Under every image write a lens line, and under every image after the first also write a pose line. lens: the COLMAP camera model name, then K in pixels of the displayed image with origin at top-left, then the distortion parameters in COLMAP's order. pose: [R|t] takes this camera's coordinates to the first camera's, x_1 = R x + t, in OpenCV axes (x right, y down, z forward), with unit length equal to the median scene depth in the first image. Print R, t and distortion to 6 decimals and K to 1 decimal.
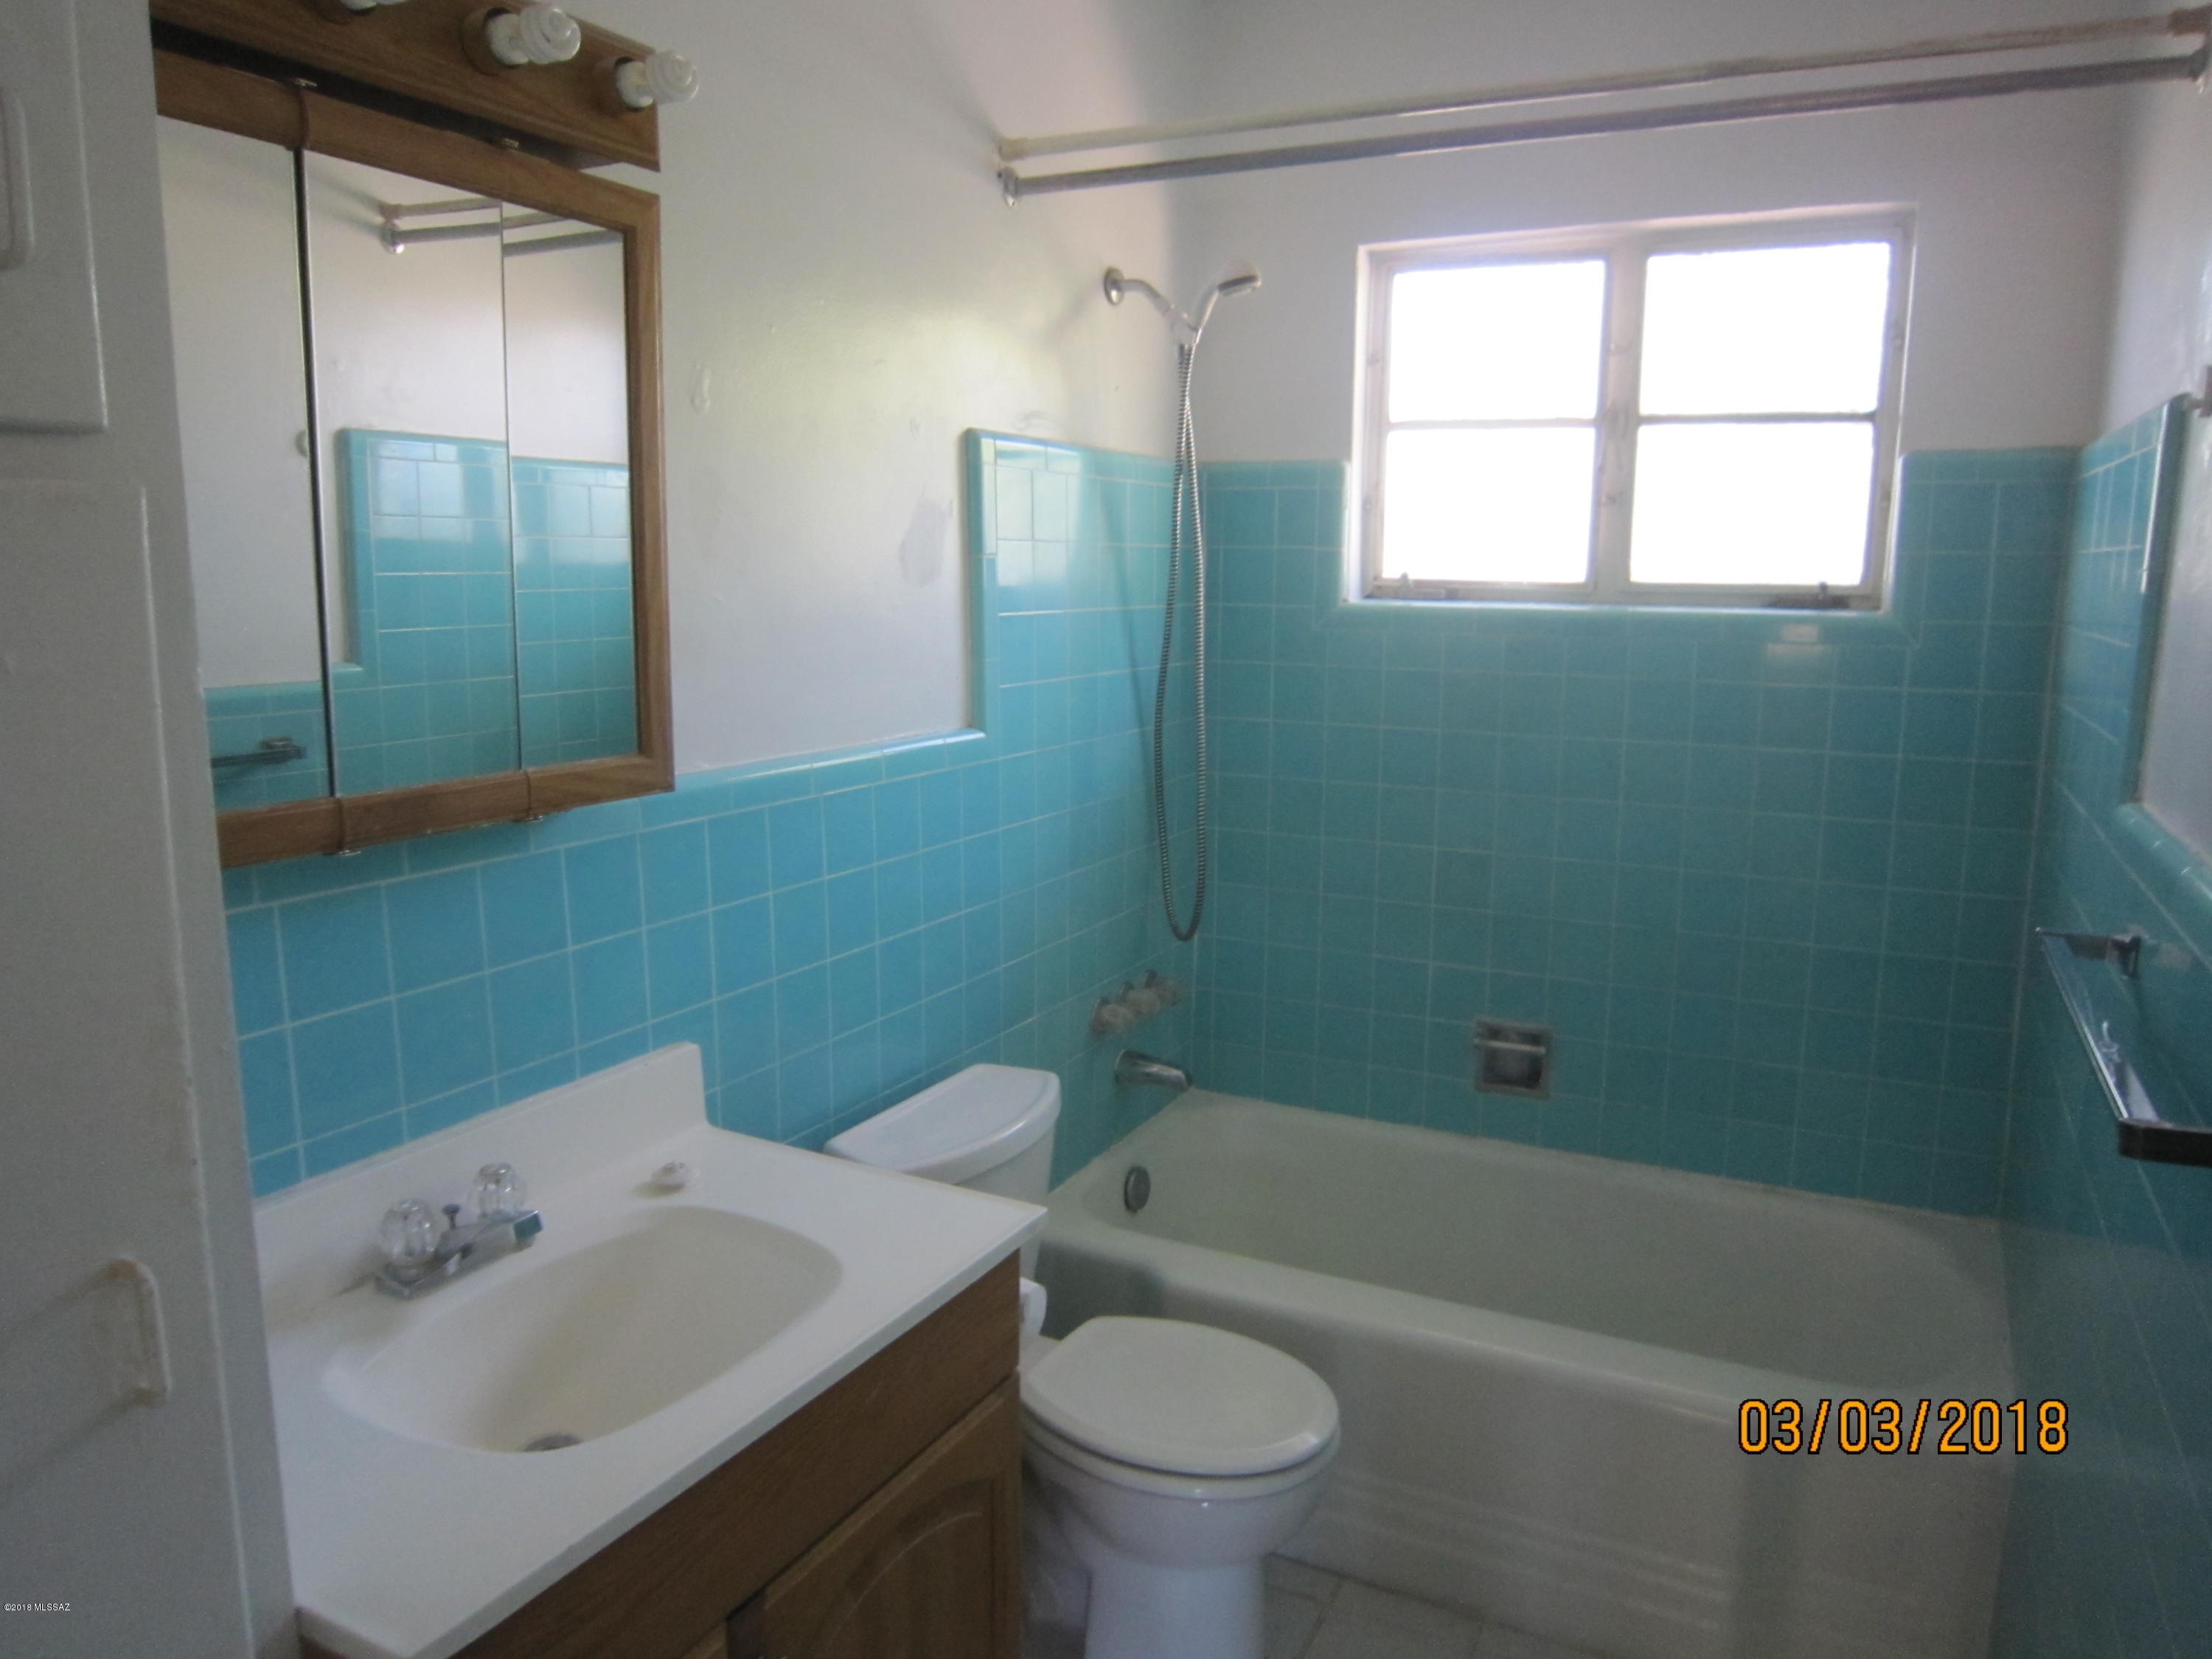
lens RADIAL K [[1581.0, 0, 1105.4], [0, 1581.0, 825.6], [0, 0, 1]] dist [-0.037257, -0.000539]
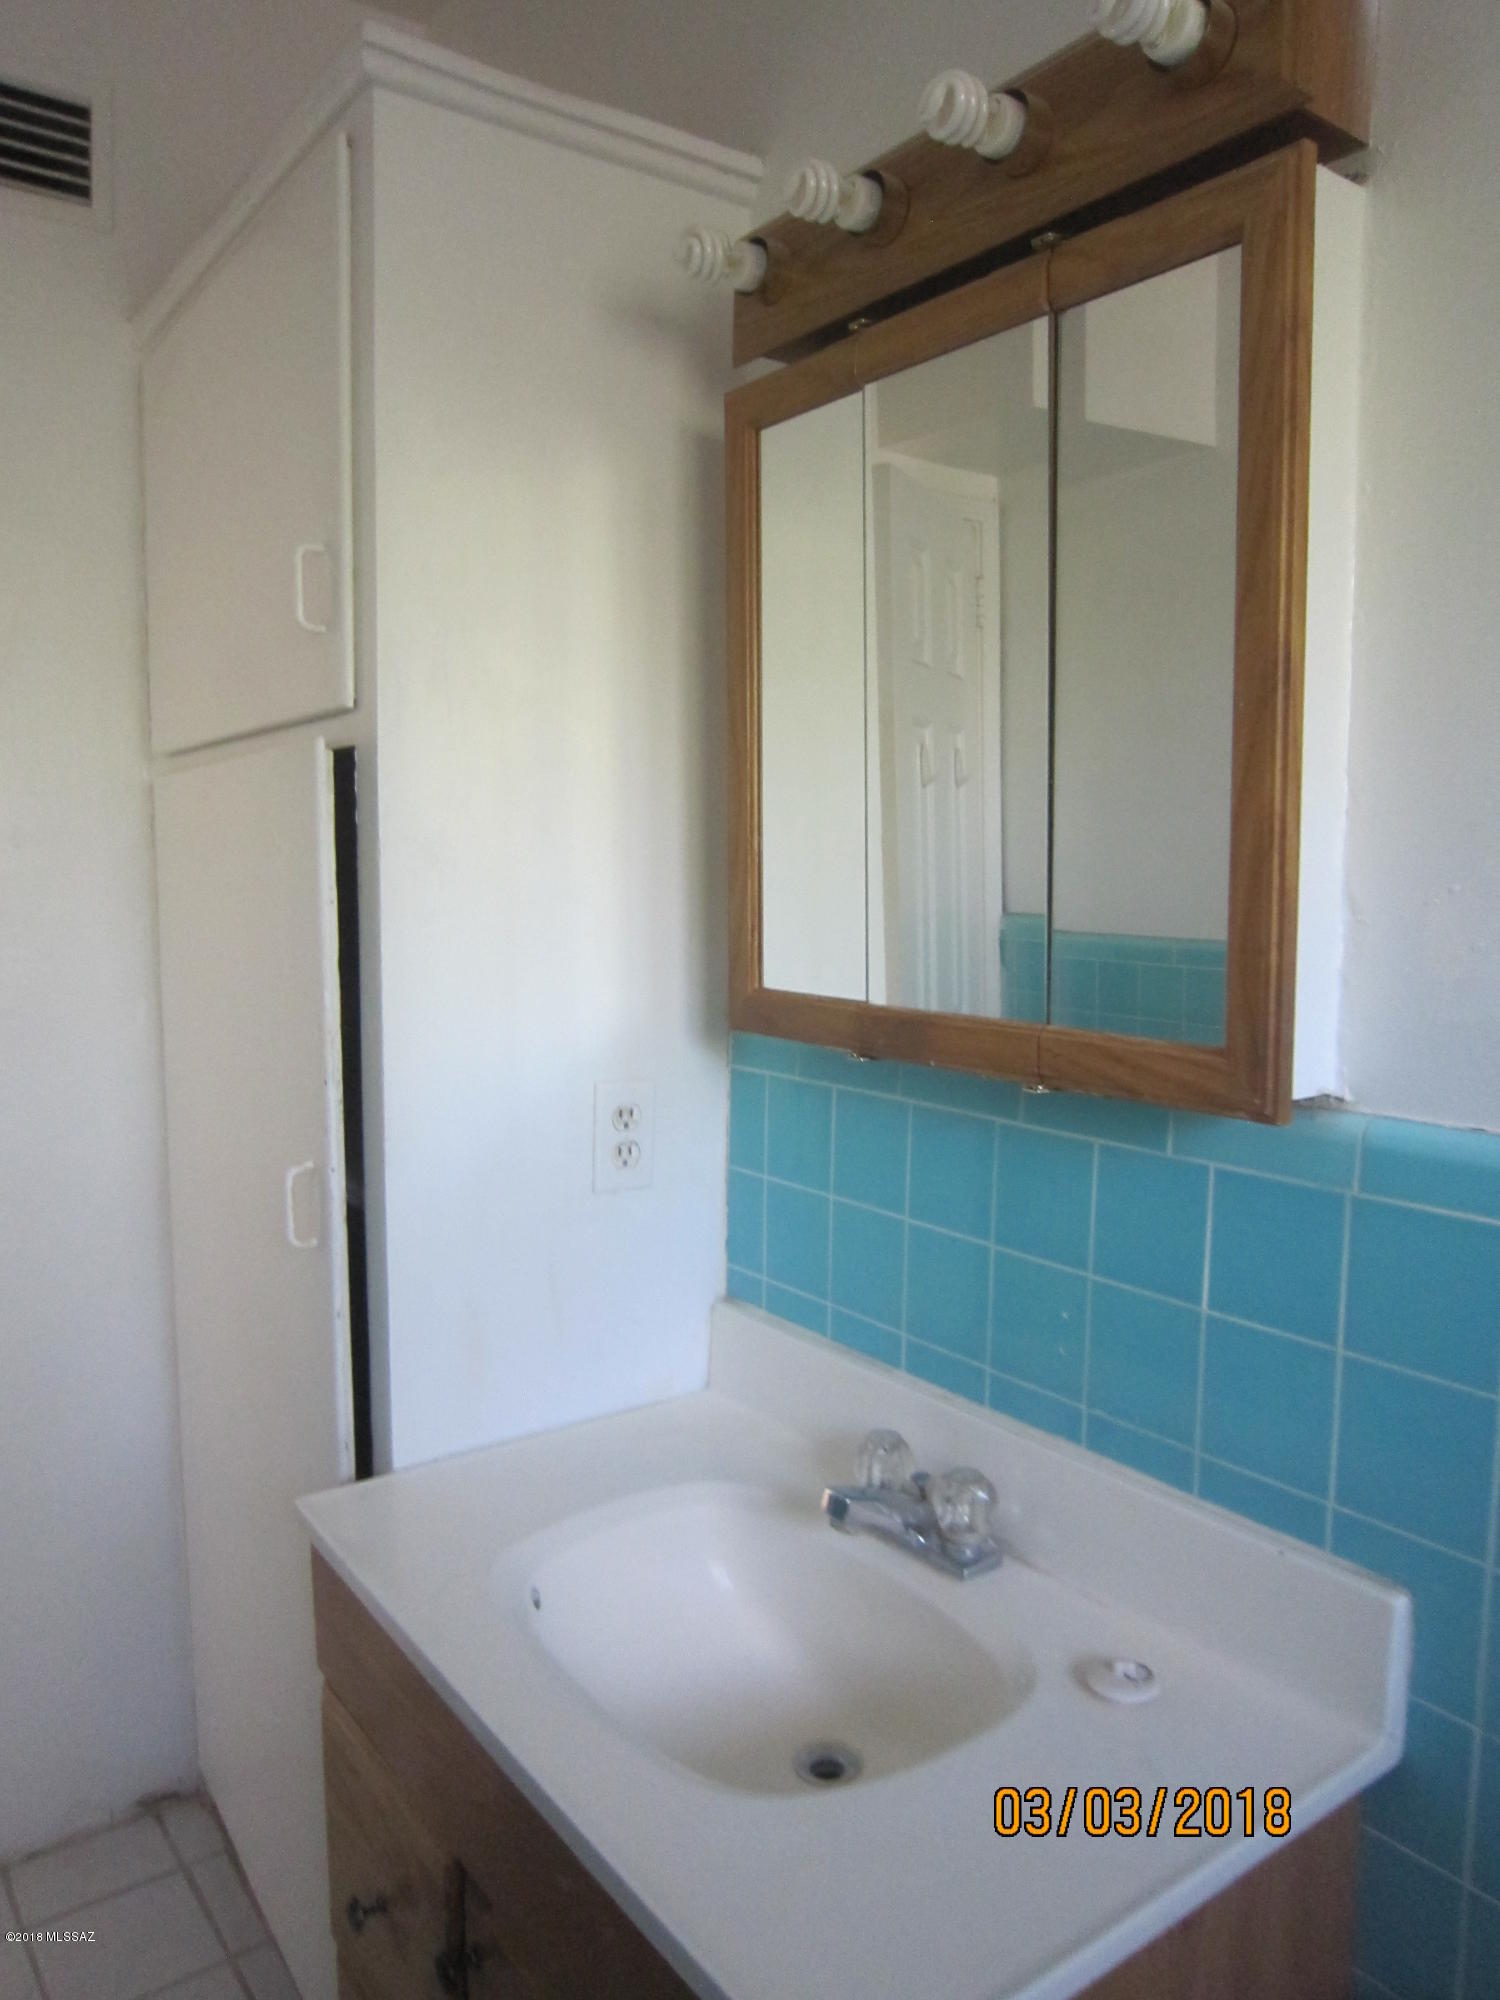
lens RADIAL K [[1429.5, 0, 747.9], [0, 1429.5, 995.3], [0, 0, 1]] dist [-0.037257, -0.000539]
pose [[-0.447748, 0.063970, -0.891869, 0.342392], [-0.162902, 0.974909, 0.151708, -0.135205], [0.879195, 0.213214, -0.426093, 1.171714]]
